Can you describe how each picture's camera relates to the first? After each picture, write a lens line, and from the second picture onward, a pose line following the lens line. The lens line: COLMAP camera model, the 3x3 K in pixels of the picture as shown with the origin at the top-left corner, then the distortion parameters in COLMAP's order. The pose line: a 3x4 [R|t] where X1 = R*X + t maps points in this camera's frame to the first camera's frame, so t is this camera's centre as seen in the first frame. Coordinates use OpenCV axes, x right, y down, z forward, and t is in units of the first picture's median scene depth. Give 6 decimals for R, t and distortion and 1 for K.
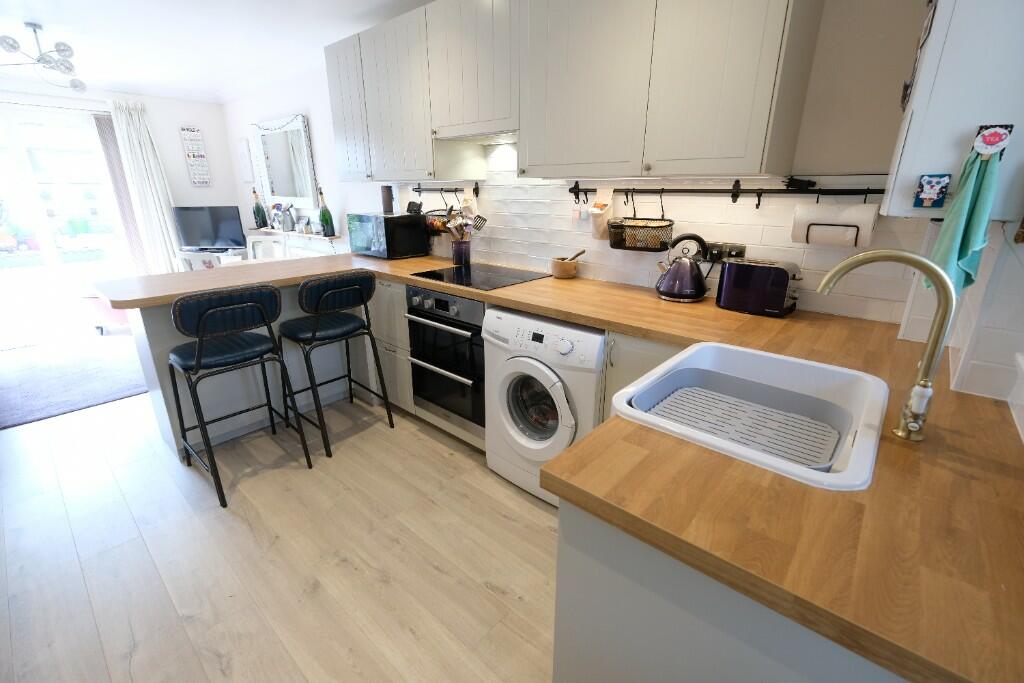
lens RADIAL K [[443.2, 0, 514.4], [0, 443.2, 334.1], [0, 0, 1]] dist [-0.001750, -0.000215]
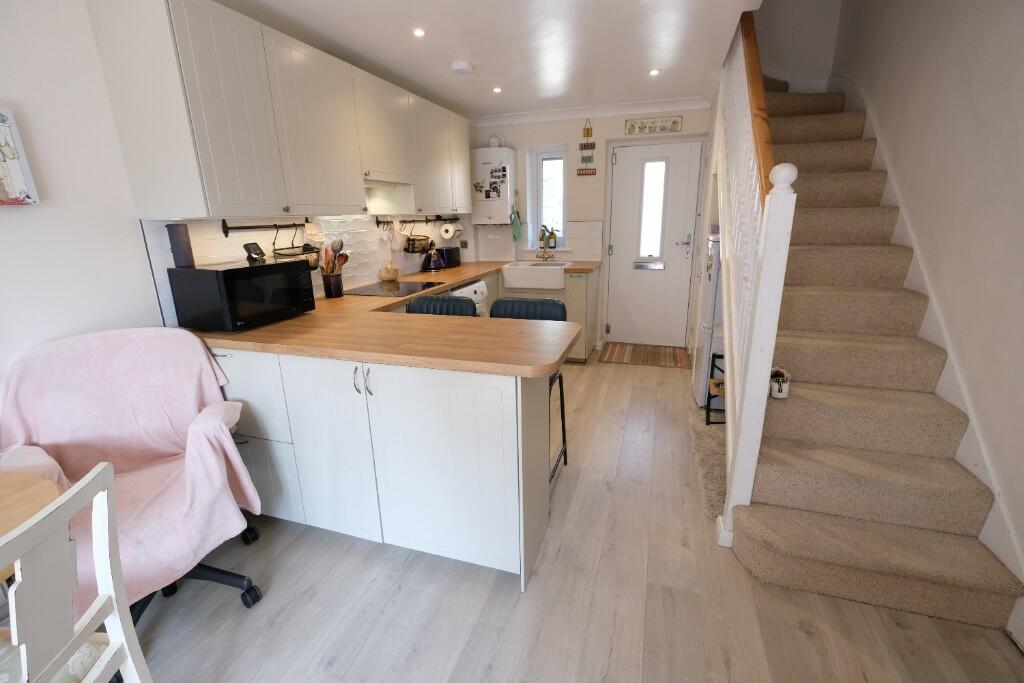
lens RADIAL K [[410.8, 0, 512.0], [0, 410.8, 341.5], [0, 0, 1]] dist [-0.000310, 0.000070]
pose [[-0.382100, -0.259090, 0.887058, -0.738036], [0.320387, 0.863219, 0.390134, -0.199840], [-0.866805, 0.433272, -0.246827, 0.601932]]
